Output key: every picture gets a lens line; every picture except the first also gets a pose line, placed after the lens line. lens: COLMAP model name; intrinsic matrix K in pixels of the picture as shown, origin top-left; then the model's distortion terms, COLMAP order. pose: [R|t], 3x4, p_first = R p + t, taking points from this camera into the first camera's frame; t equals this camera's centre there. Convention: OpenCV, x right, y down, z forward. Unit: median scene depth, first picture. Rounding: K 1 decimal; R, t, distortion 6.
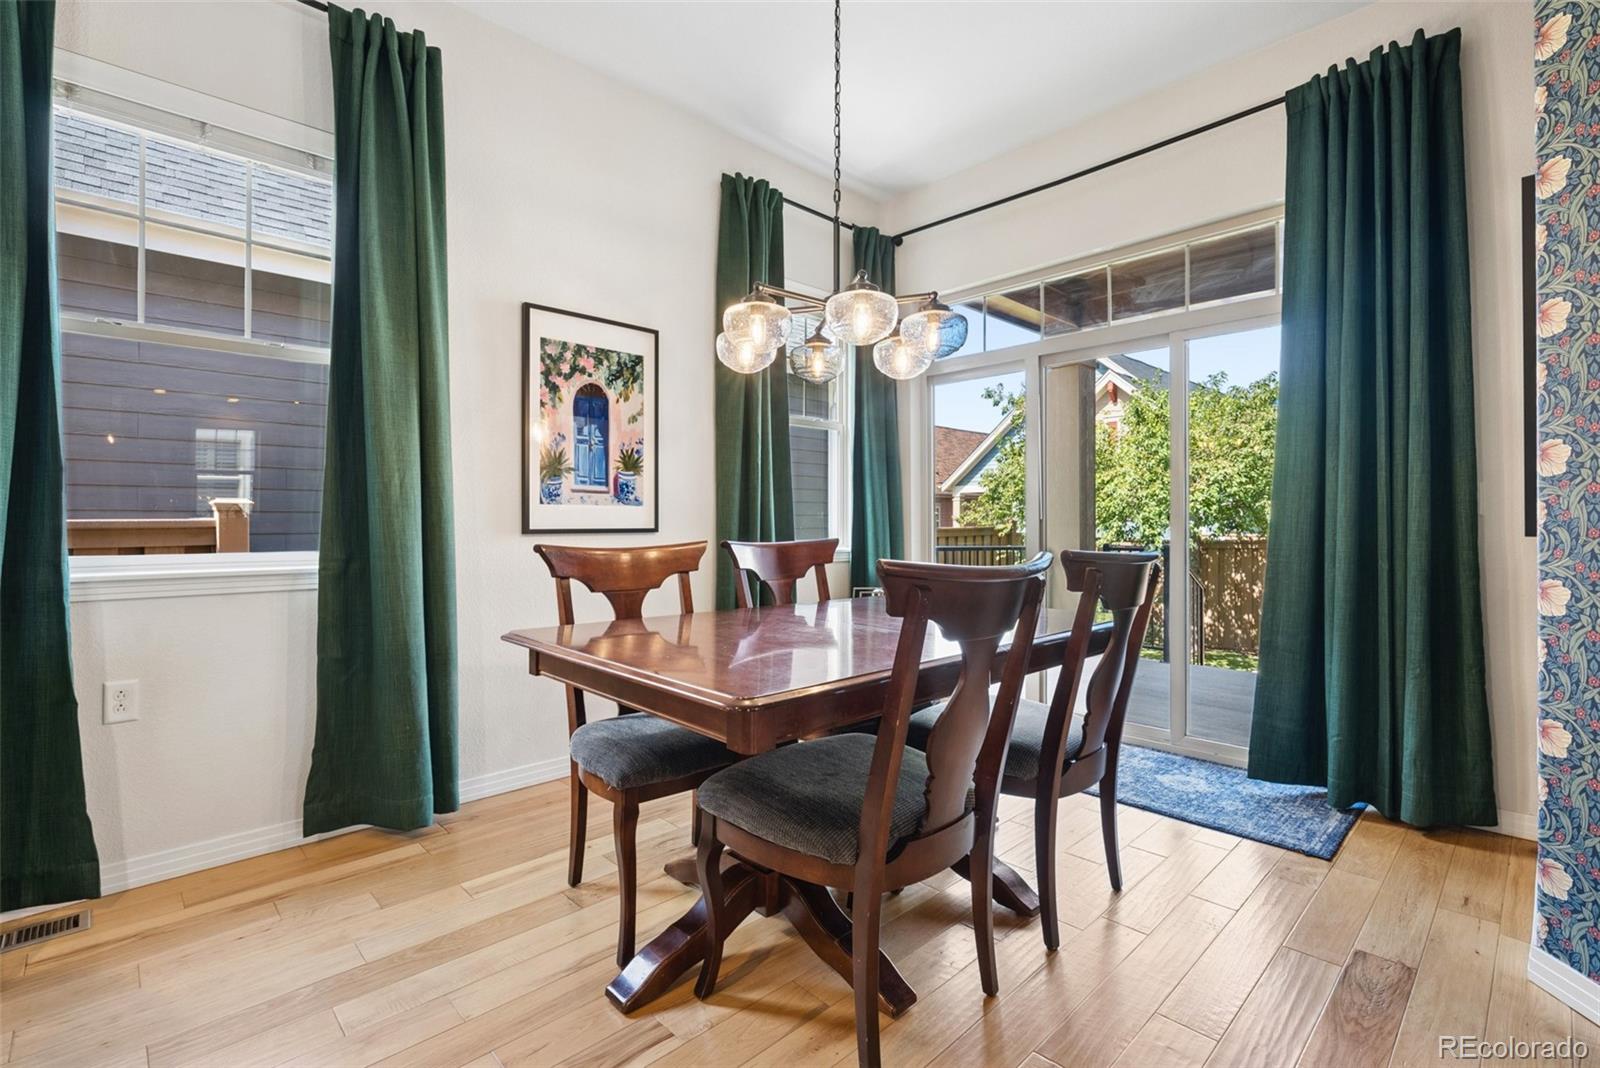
lens RADIAL K [[724.9, 0, 800.9], [0, 724.9, 524.8], [0, 0, 1]] dist [0.002241, 0.000718]
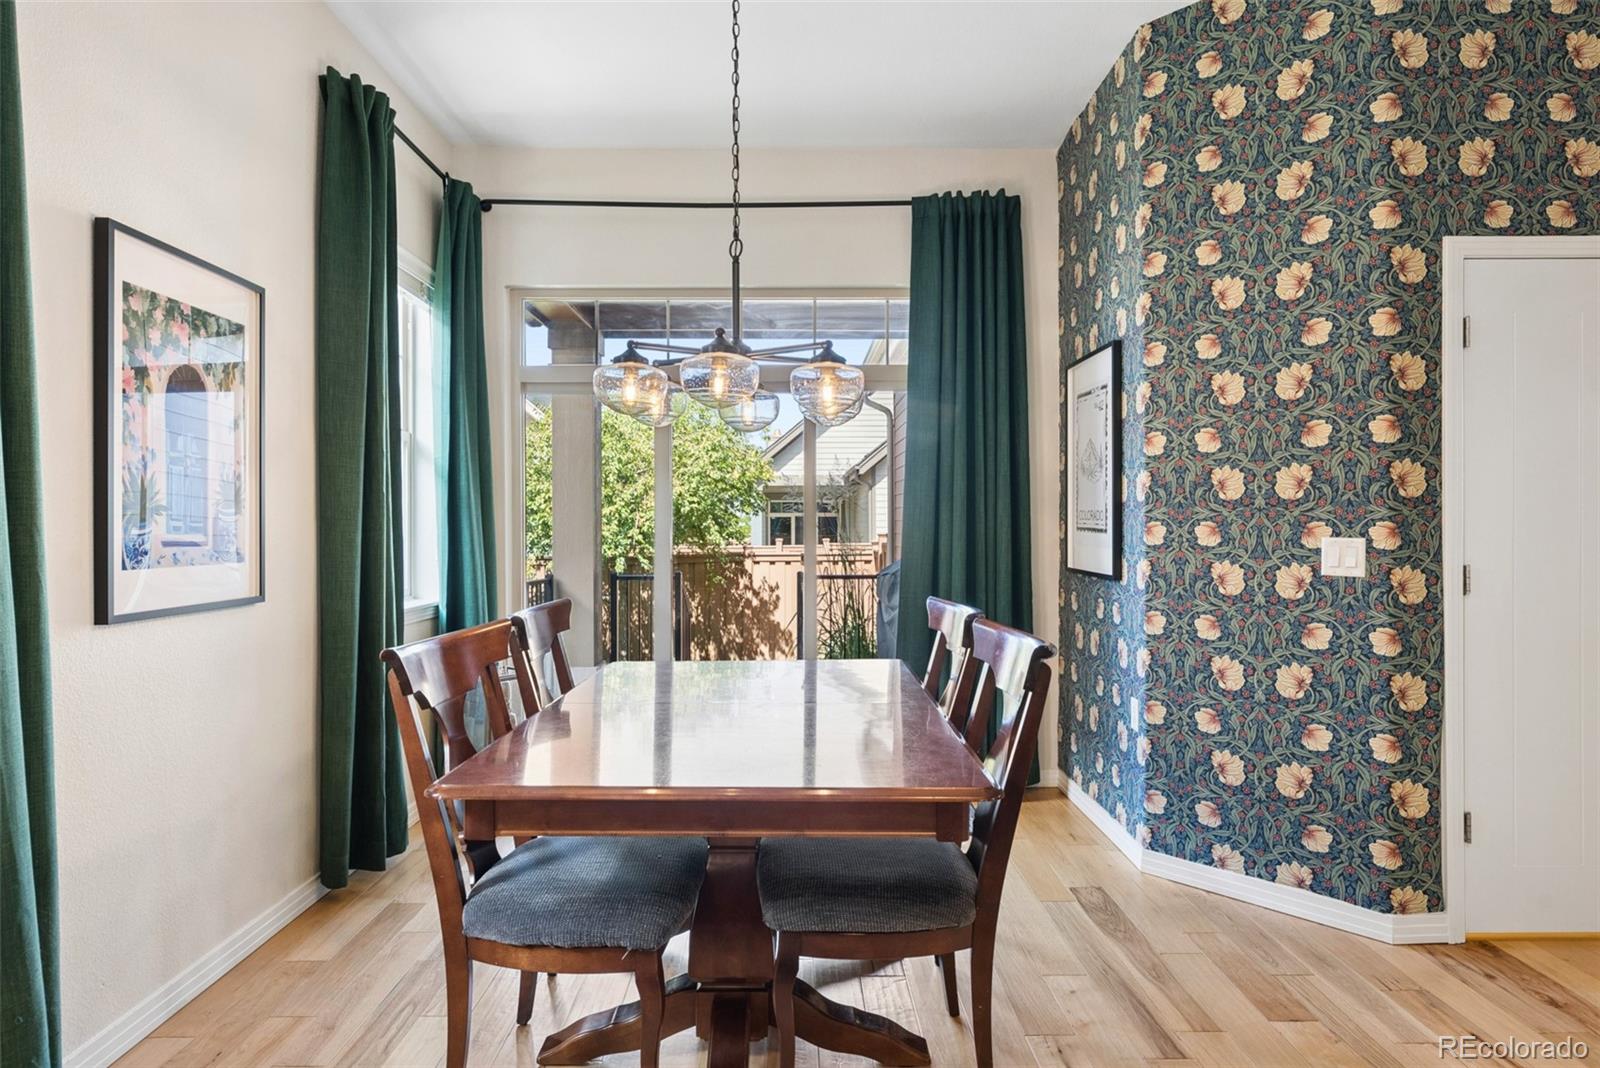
lens RADIAL K [[912.4, 0, 792.7], [0, 912.4, 530.6], [0, 0, 1]] dist [-0.004189, 0.000199]
pose [[0.692278, -0.005492, 0.721610, -0.501726], [0.004346, 0.999985, 0.003442, -0.058974], [-0.721618, 0.000753, 0.692291, 0.112166]]
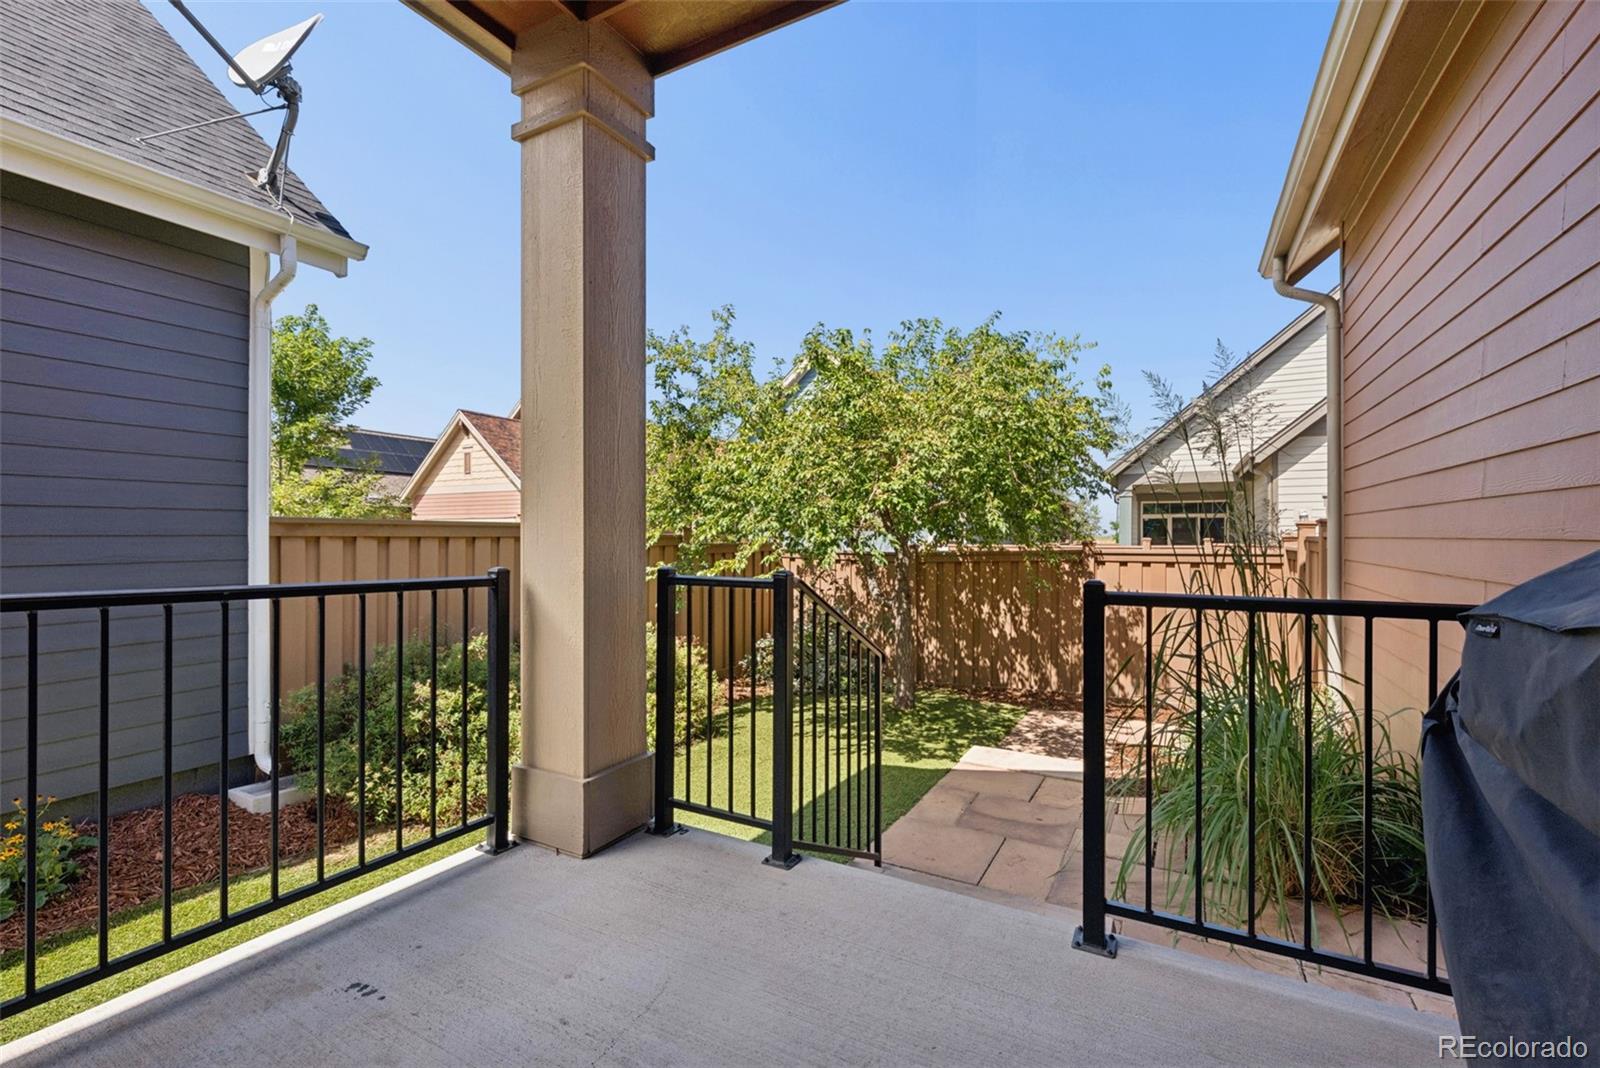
lens RADIAL K [[693.5, 0, 800.0], [0, 693.5, 534.0], [0, 0, 1]] dist [0.001206, 0.000096]
pose [[0.953507, 0.002775, 0.301360, 0.787709], [-0.001455, 0.999988, -0.004605, 0.020348], [-0.301369, 0.003953, 0.953499, 1.232764]]
